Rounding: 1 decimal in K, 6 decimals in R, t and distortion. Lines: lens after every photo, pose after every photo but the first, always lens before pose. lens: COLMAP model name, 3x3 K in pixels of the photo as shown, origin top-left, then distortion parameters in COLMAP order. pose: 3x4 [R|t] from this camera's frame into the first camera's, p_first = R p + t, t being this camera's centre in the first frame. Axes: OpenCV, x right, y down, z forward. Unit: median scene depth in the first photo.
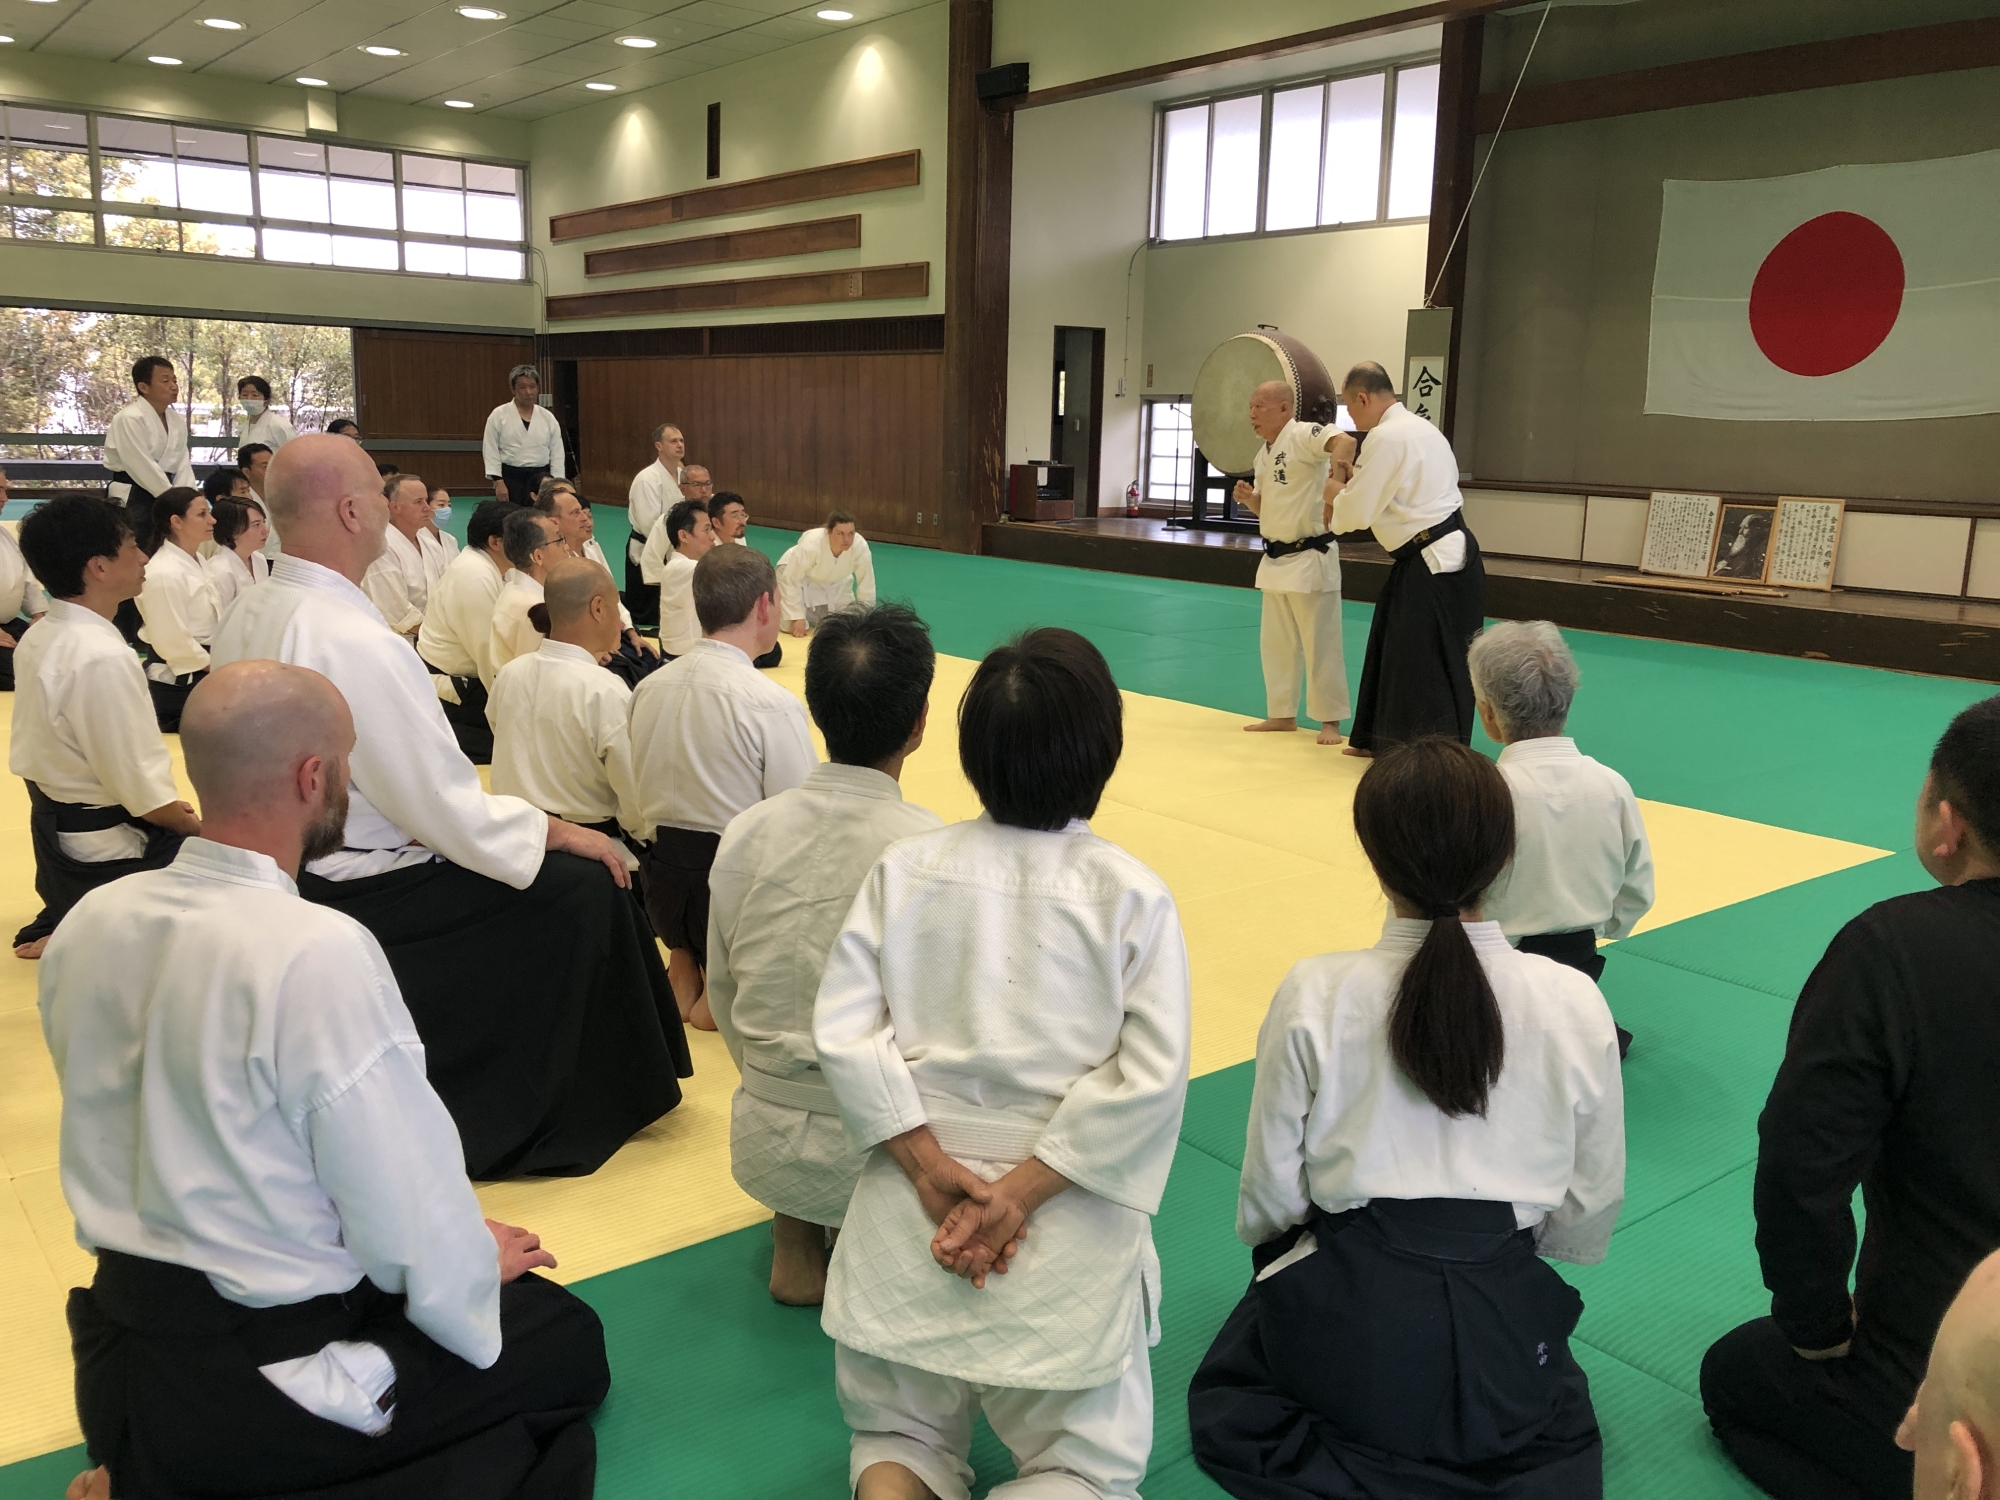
lens RADIAL K [[1629.8, 0, 1000.0], [0, 1629.8, 750.0], [0, 0, 1]] dist [-0.002657, -0.000759]
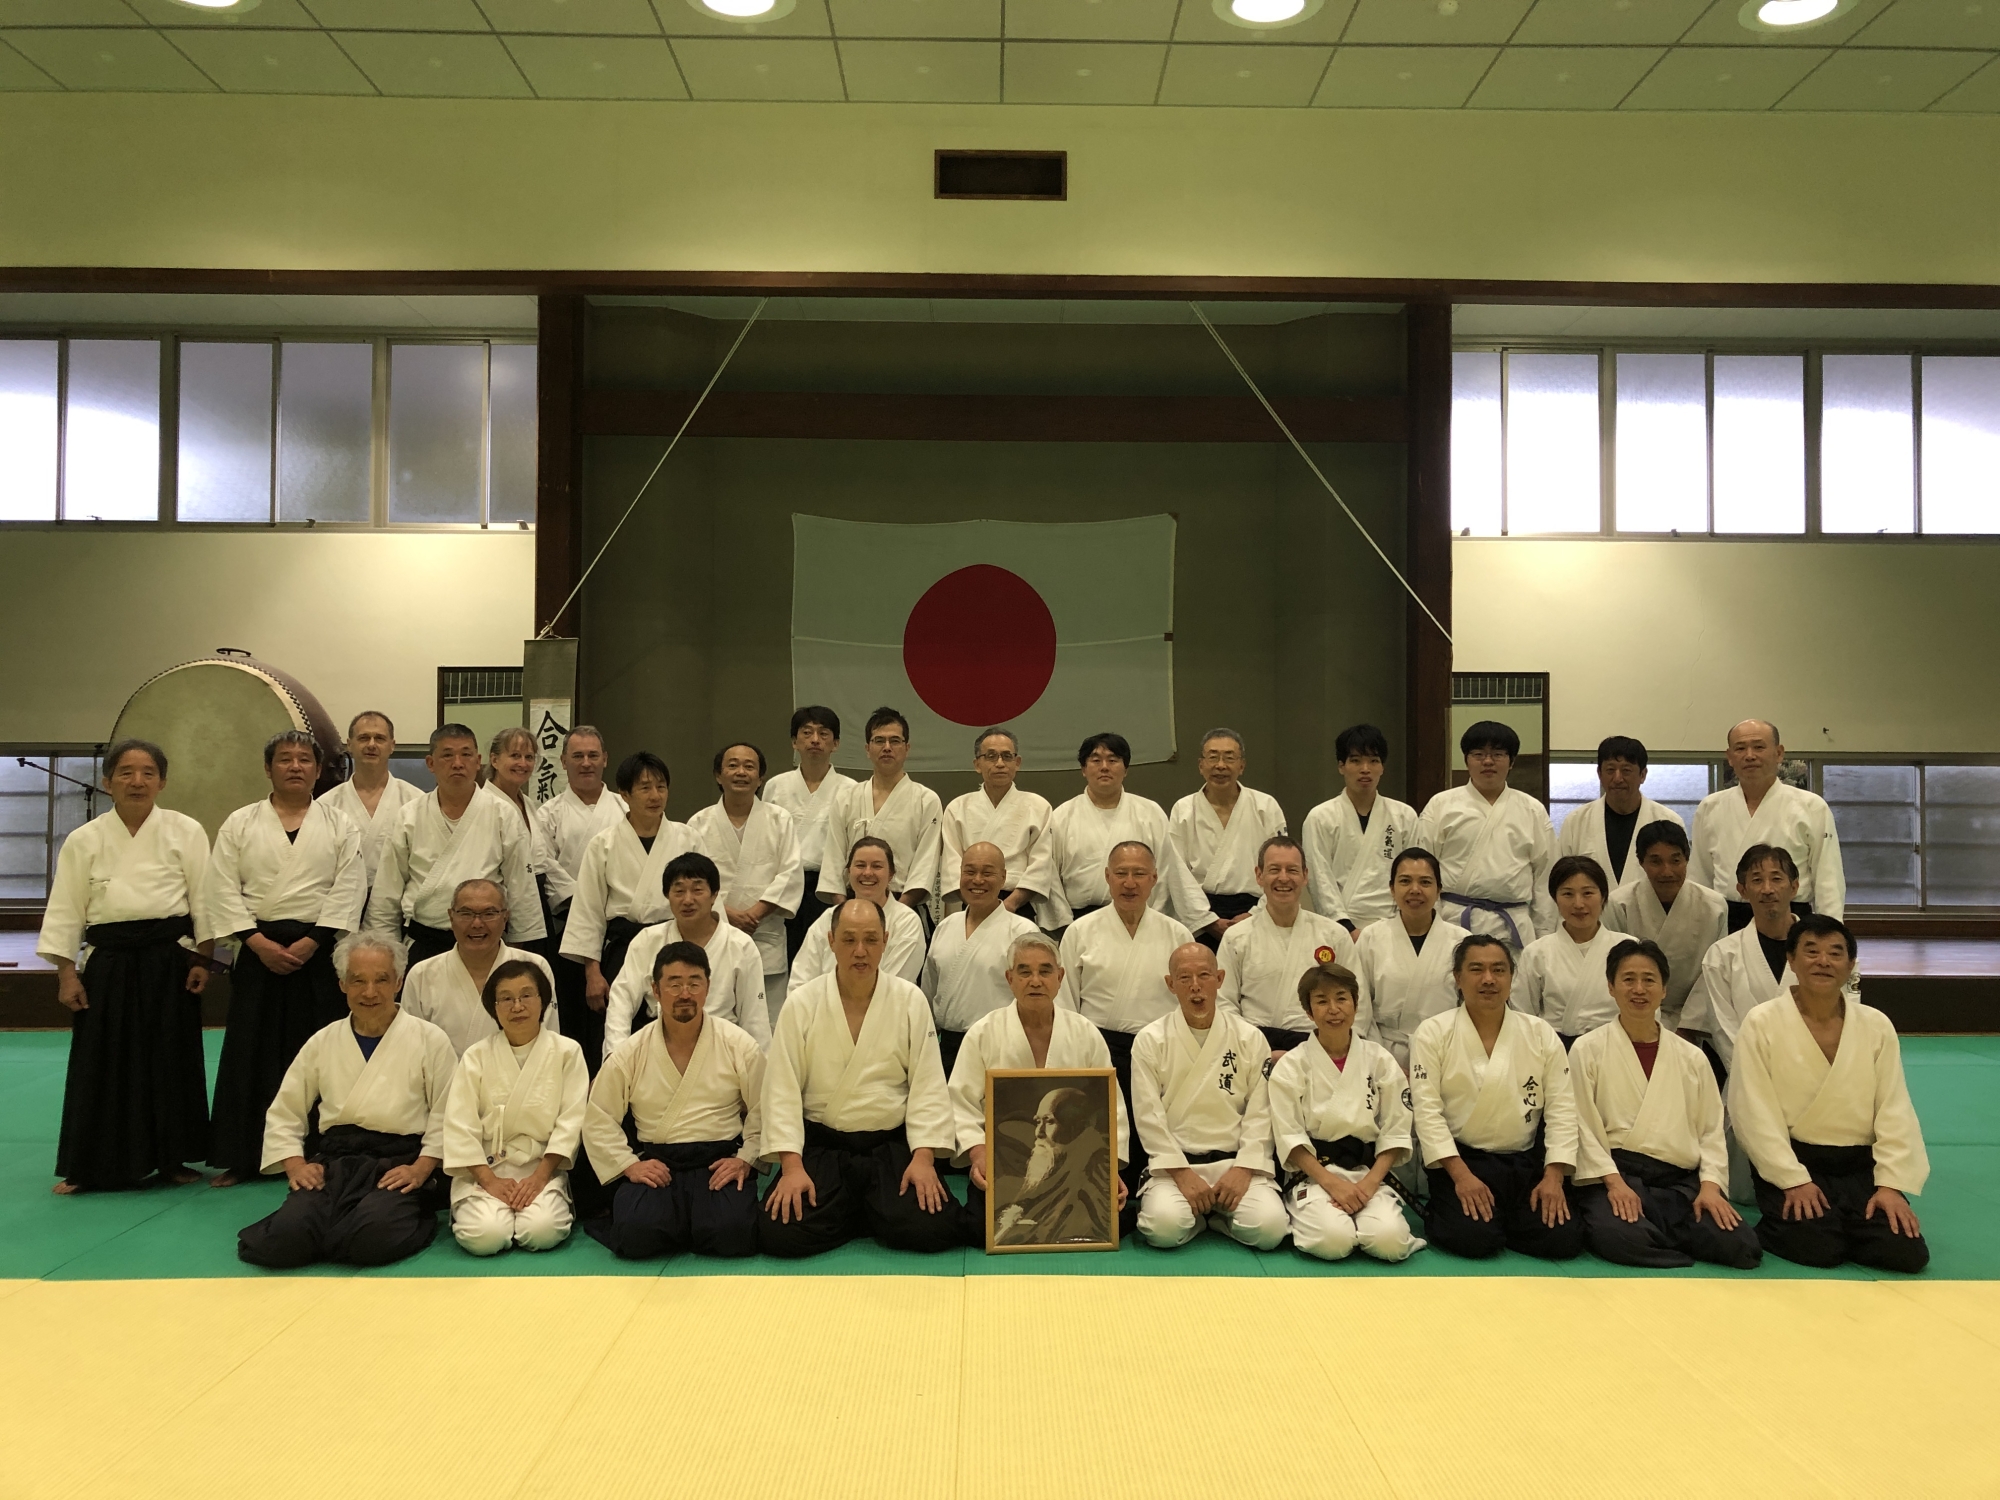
lens RADIAL K [[1629.8, 0, 1000.0], [0, 1629.8, 750.0], [0, 0, 1]] dist [-0.002657, -0.000759]
pose [[0.619486, -0.010920, 0.784932, -0.177912], [0.164597, 0.979483, -0.116276, -0.074307], [-0.767558, 0.201229, 0.608573, 0.296870]]
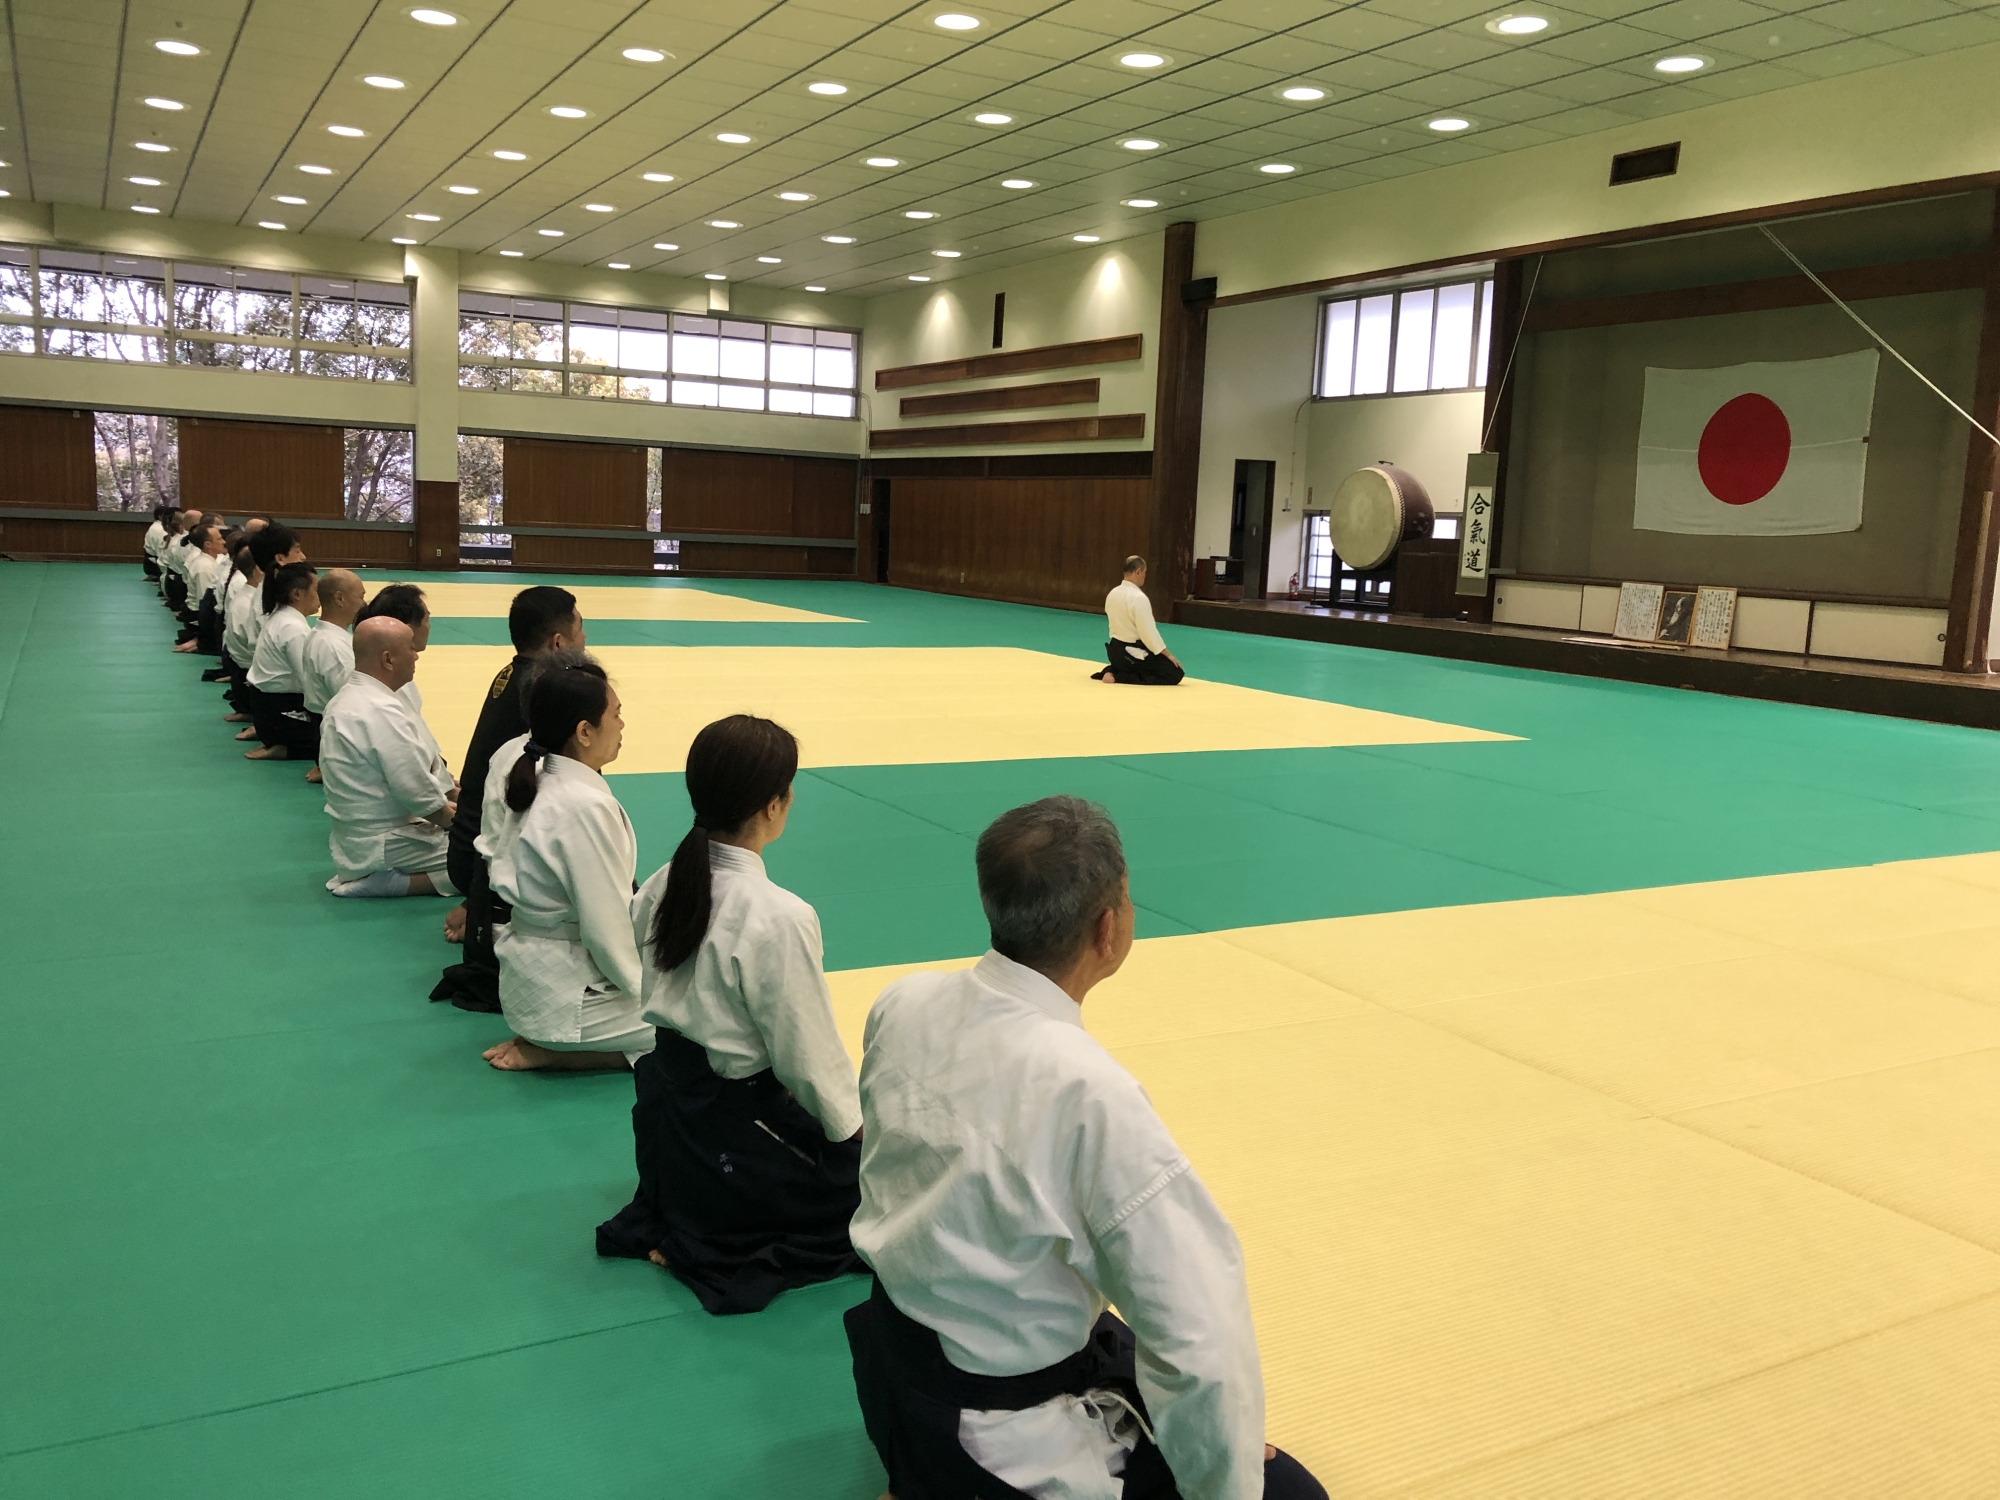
lens RADIAL K [[1629.8, 0, 1000.0], [0, 1629.8, 750.0], [0, 0, 1]] dist [-0.002657, -0.000759]
pose [[0.985147, 0.038740, -0.167285, 0.078373], [-0.049488, 0.996937, -0.060568, 0.077128], [0.164426, 0.067947, 0.984046, -0.369184]]
